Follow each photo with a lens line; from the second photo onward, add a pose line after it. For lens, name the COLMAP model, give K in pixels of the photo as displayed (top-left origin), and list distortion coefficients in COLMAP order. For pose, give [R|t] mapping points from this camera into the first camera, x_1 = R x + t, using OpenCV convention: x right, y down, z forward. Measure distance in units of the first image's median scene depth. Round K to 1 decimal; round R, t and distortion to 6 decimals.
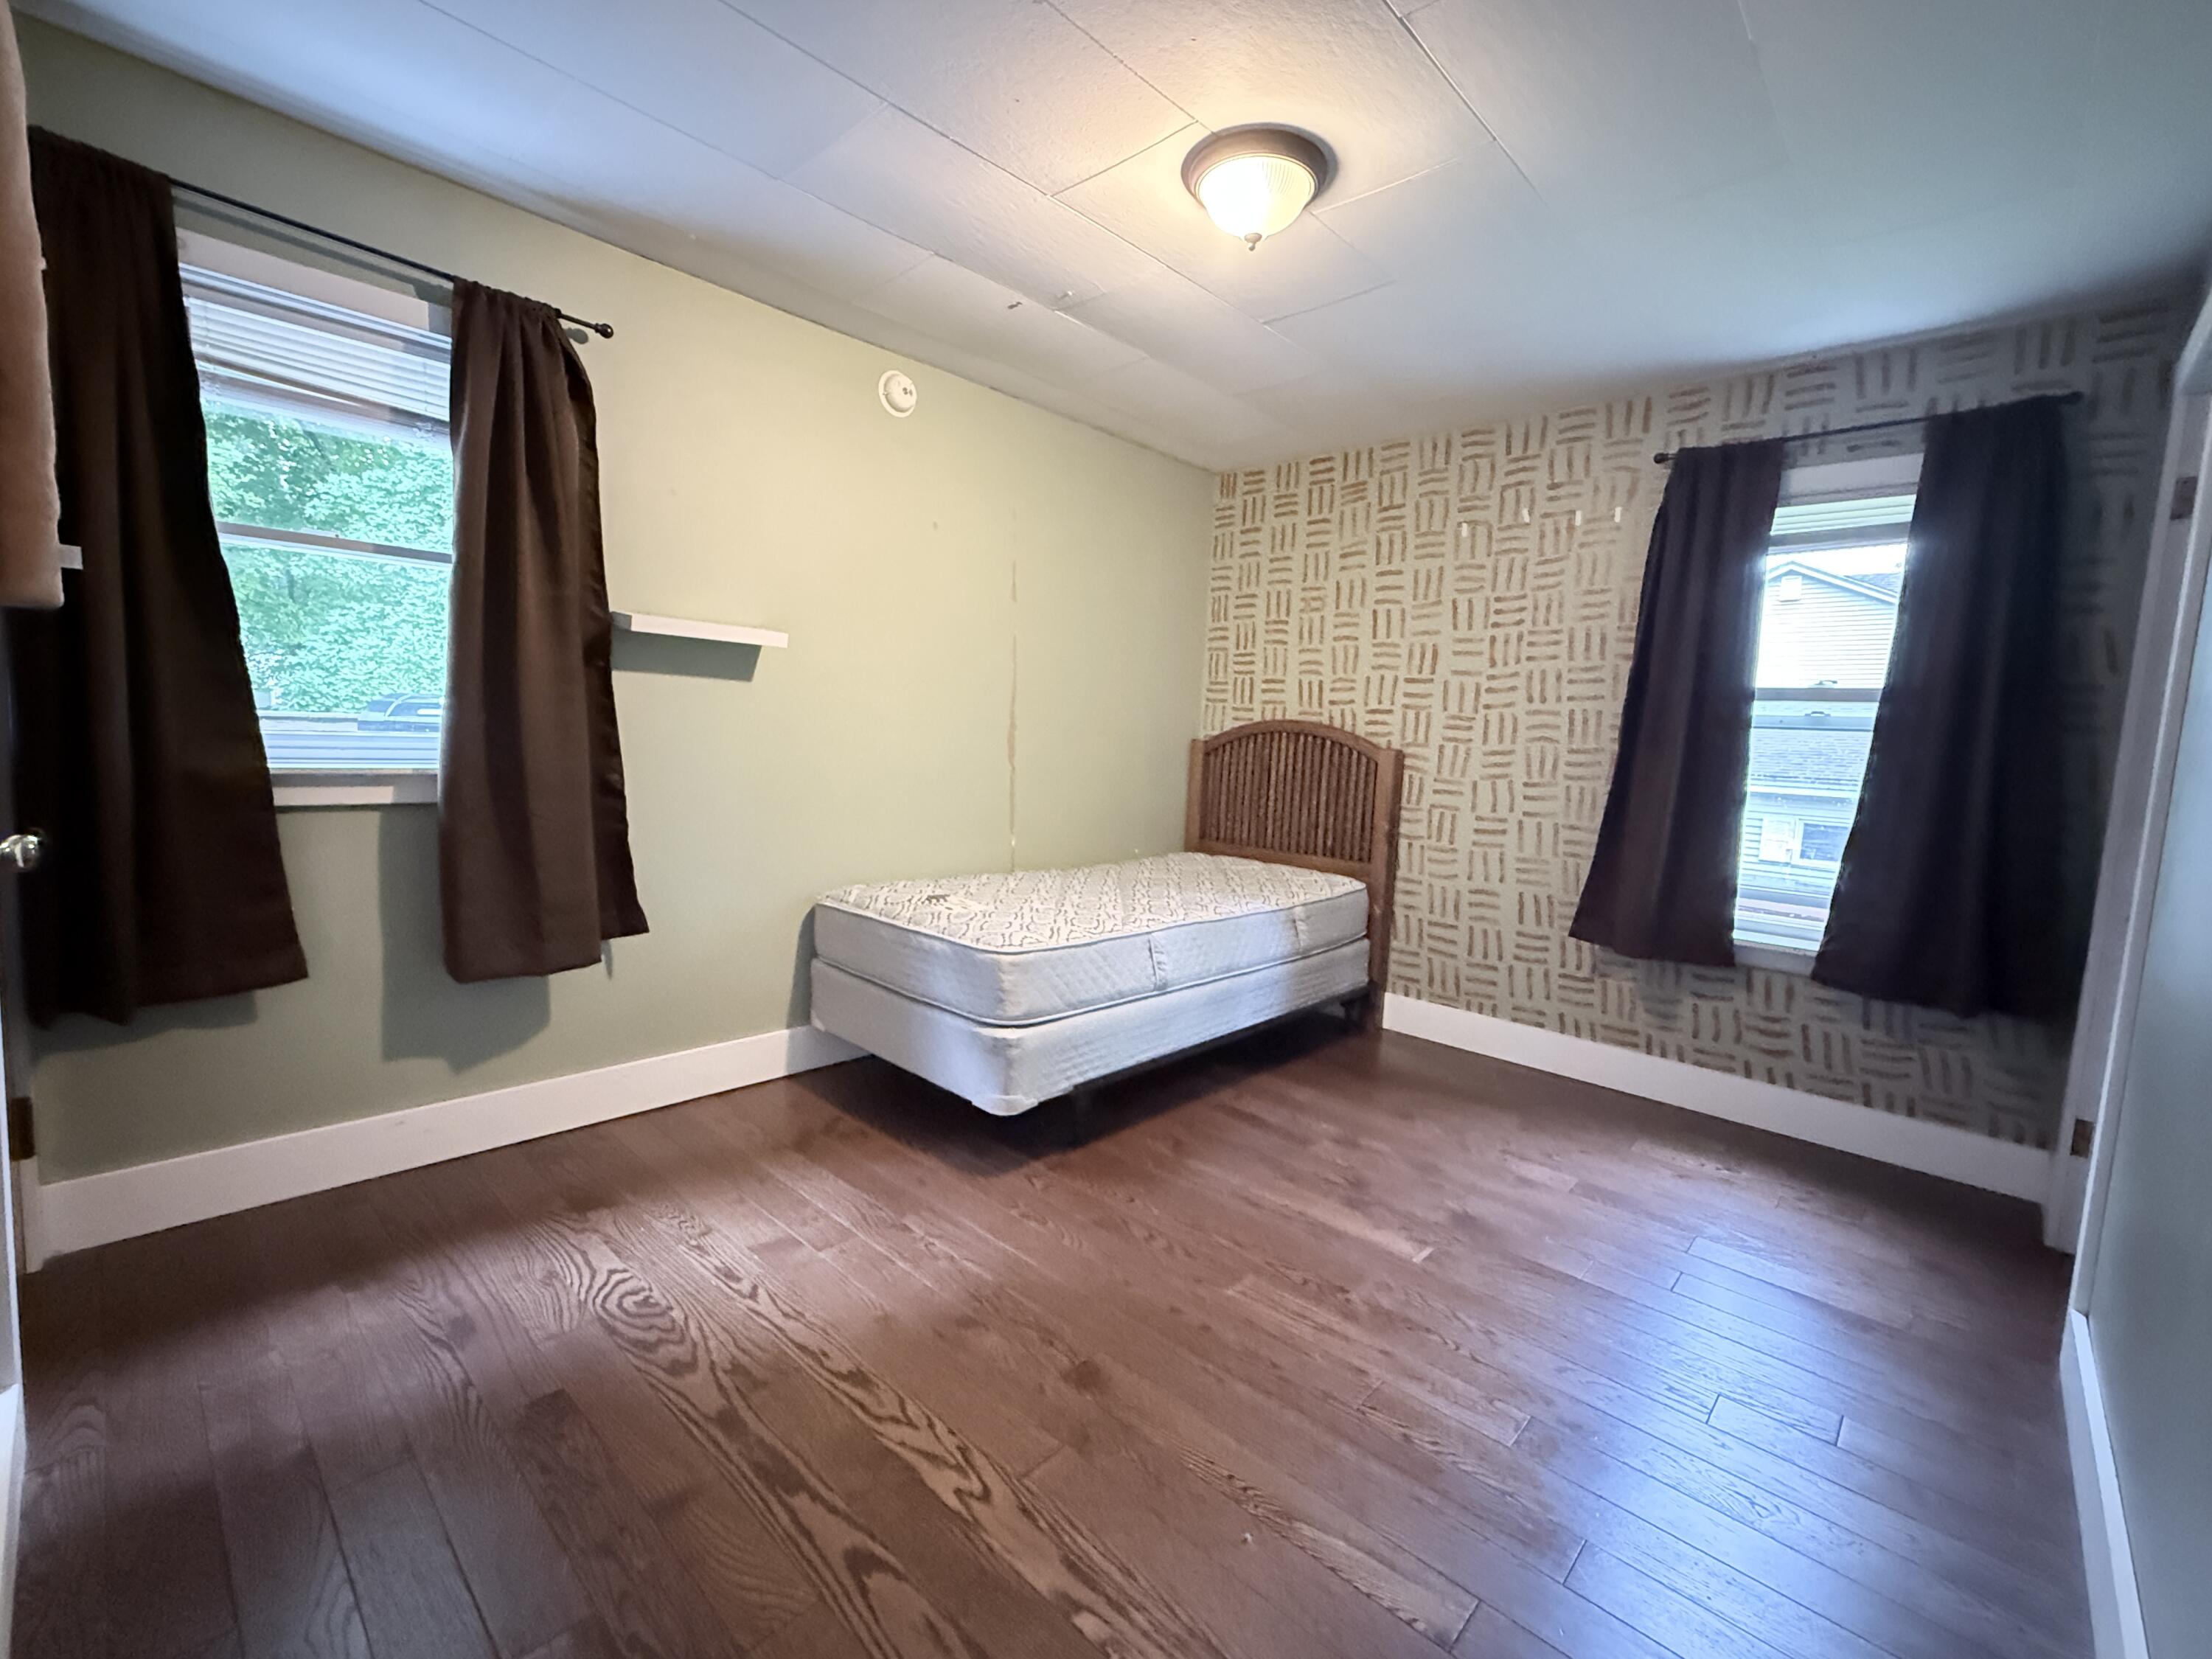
lens RADIAL K [[942.8, 0, 1098.0], [0, 942.8, 831.9], [0, 0, 1]] dist [-0.000483, 0.000566]
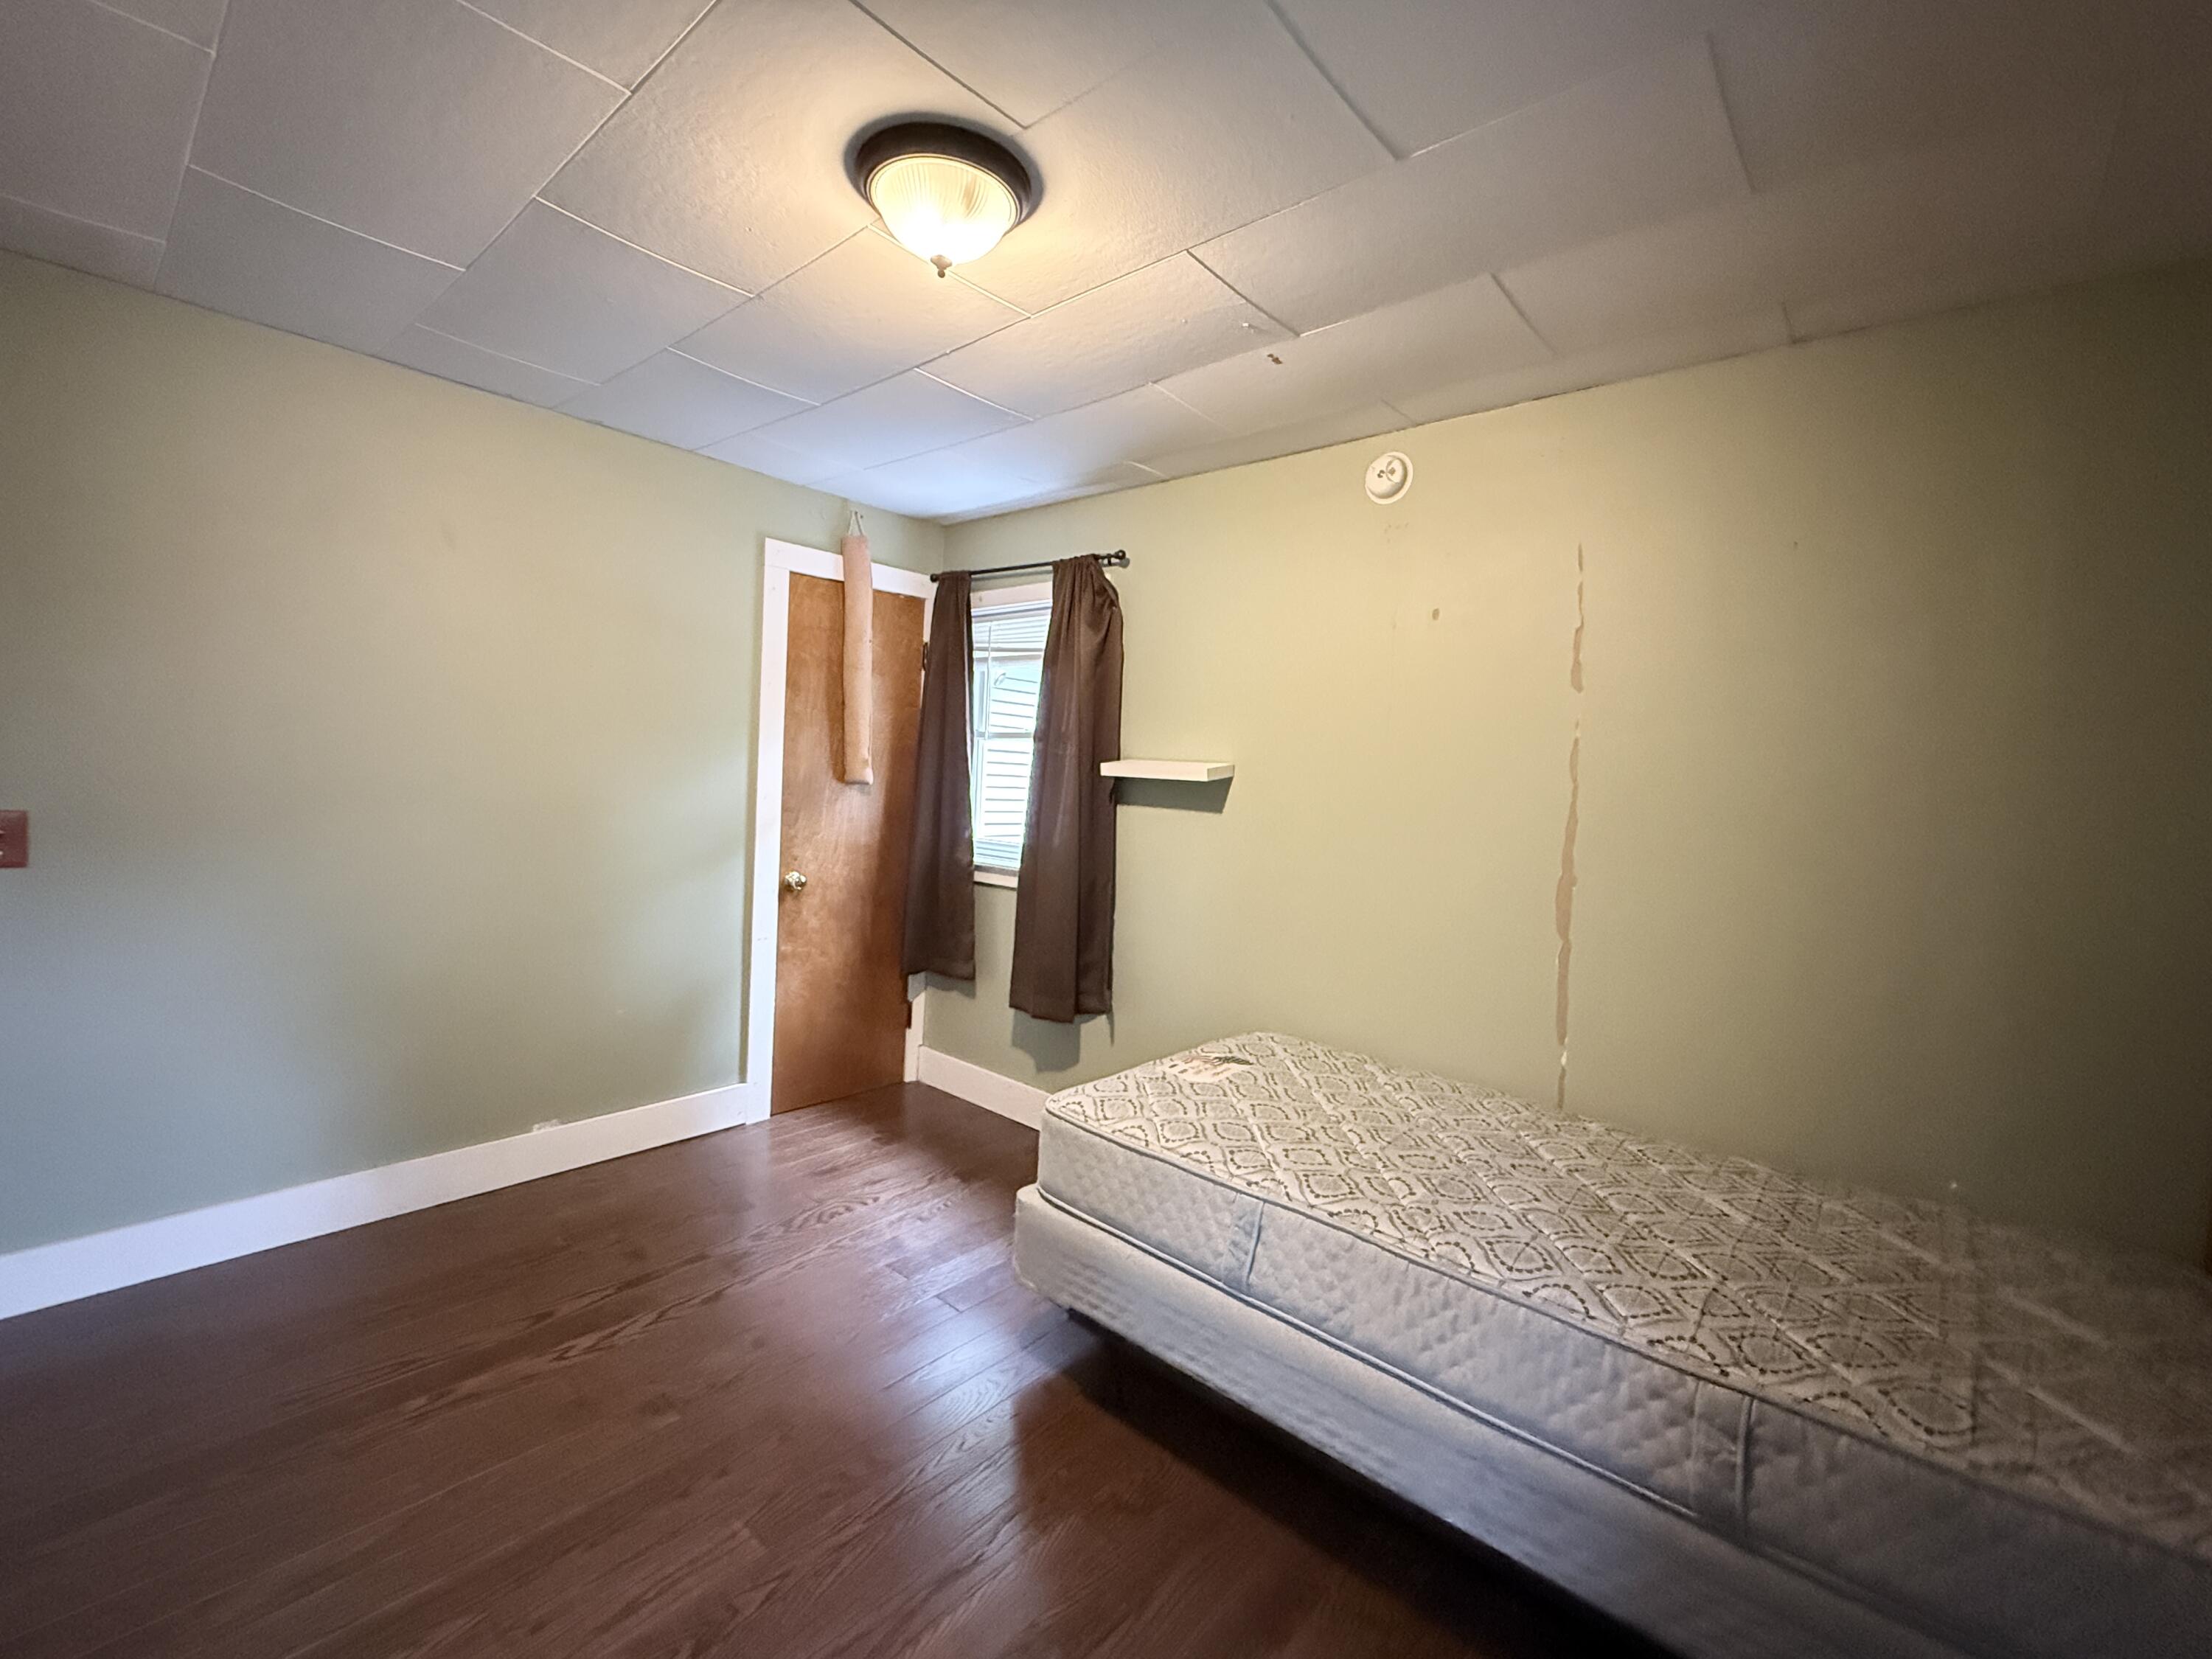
lens RADIAL K [[942.8, 0, 1097.0], [0, 942.8, 829.6], [0, 0, 1]] dist [-0.000483, 0.000566]
pose [[0.030584, 0.015260, -0.999416, 0.863977], [-0.150620, 0.988536, 0.010485, -0.164363], [0.988119, 0.150211, 0.032532, 1.042190]]
